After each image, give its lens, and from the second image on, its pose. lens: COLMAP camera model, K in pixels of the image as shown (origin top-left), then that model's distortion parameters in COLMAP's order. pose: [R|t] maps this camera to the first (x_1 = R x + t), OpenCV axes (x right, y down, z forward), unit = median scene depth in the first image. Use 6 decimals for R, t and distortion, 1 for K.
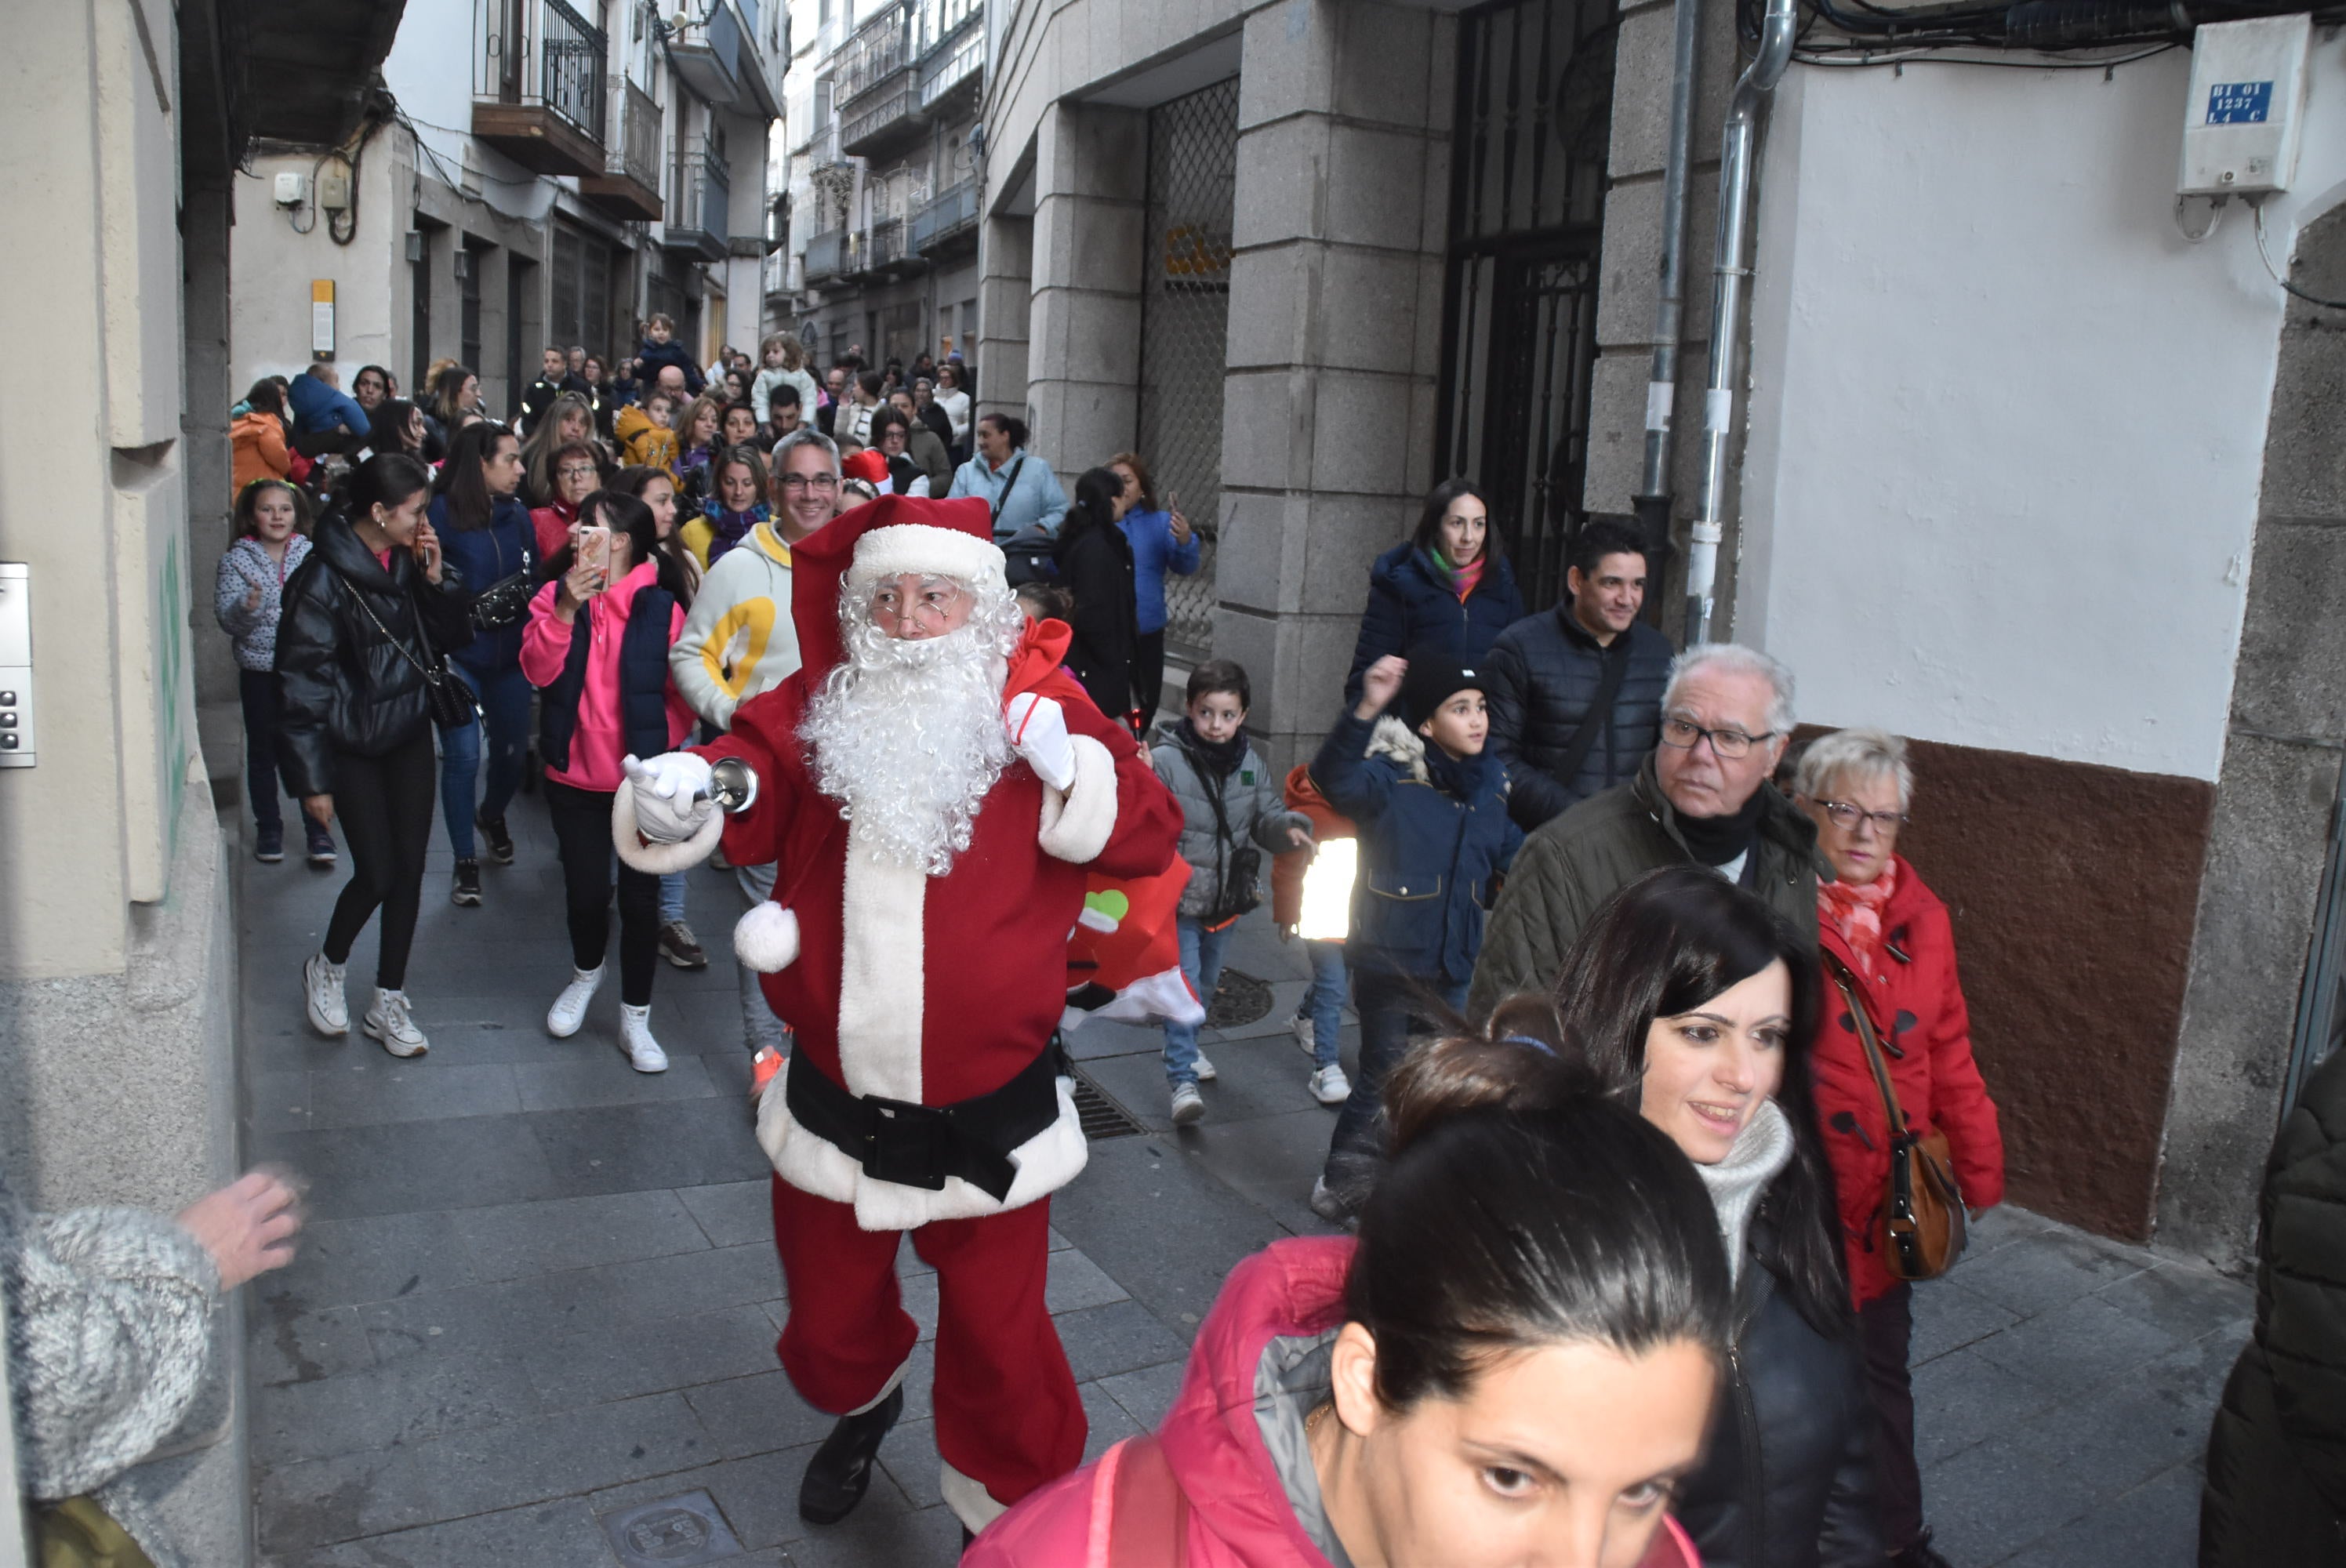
lens RADIAL K [[1869.7, 0, 1156.4], [0, 1869.7, 797.5], [0, 0, 1]] dist [-0.169136, 0.131593]
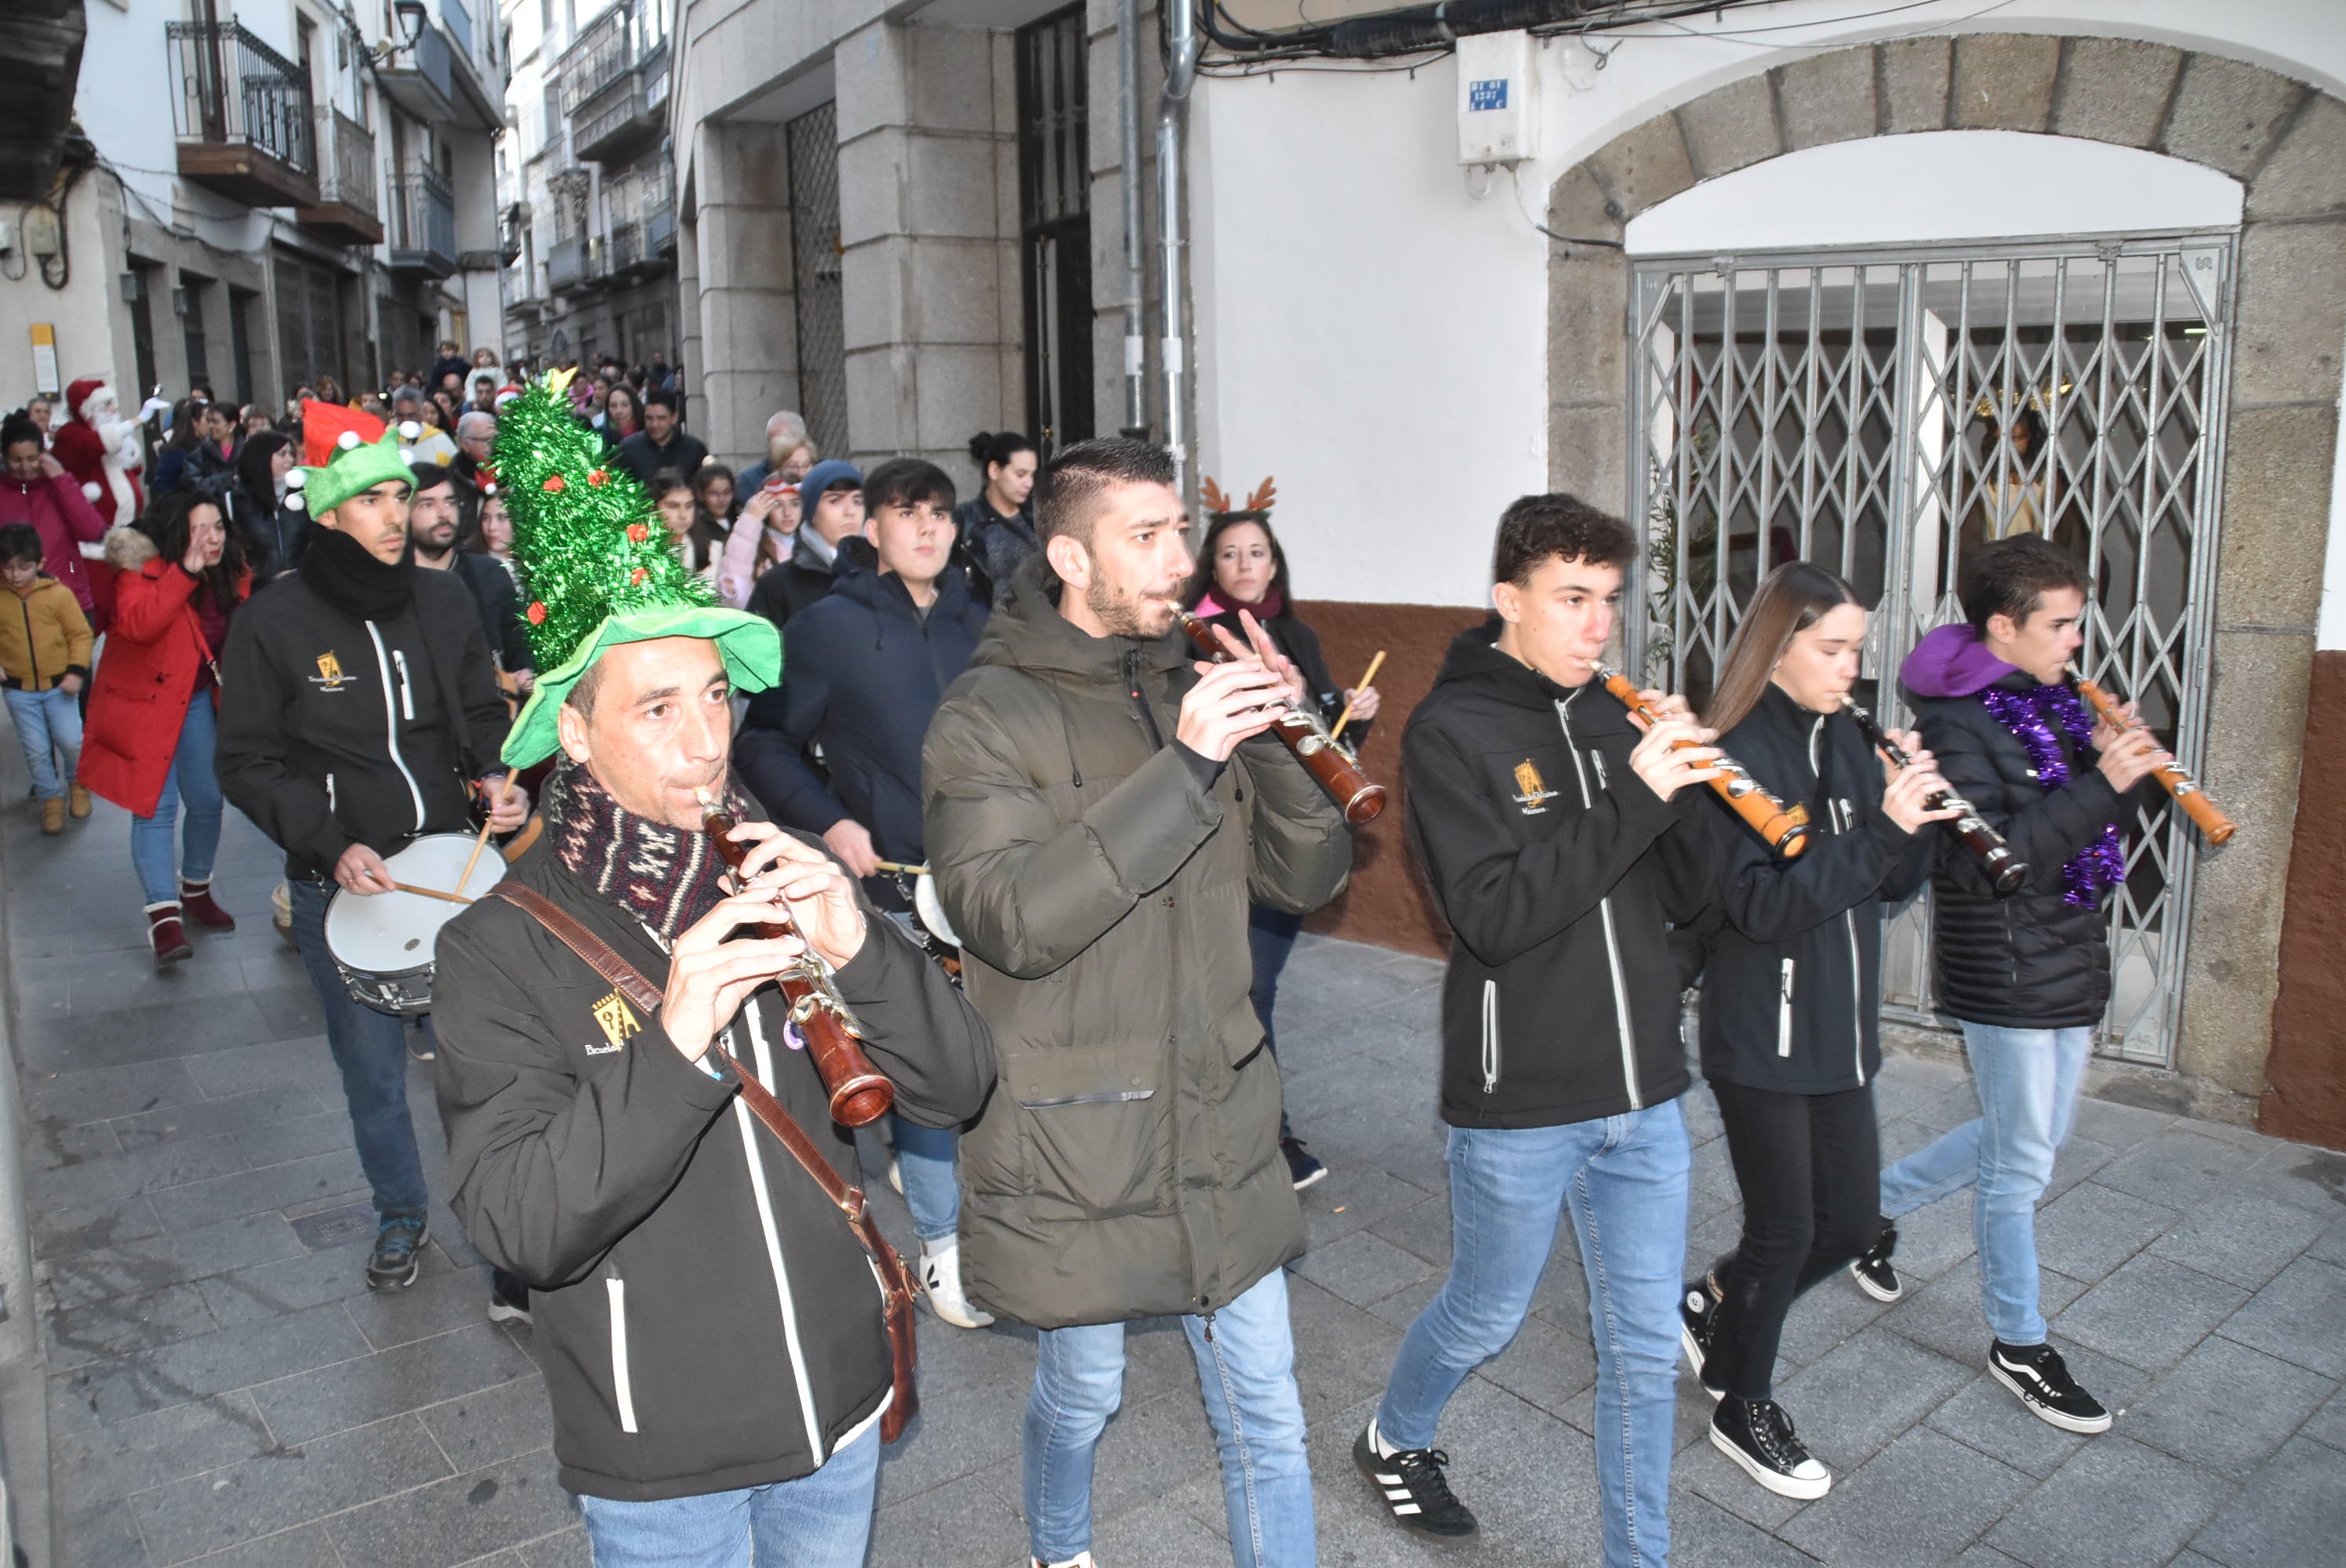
lens RADIAL K [[1869.7, 0, 1156.4], [0, 1869.7, 797.5], [0, 0, 1]] dist [-0.169136, 0.131593]
pose [[0.991140, -0.088649, 0.098912, 0.066461], [0.087263, 0.996018, 0.018269, 0.030038], [-0.100137, -0.009476, 0.994929, -0.119388]]
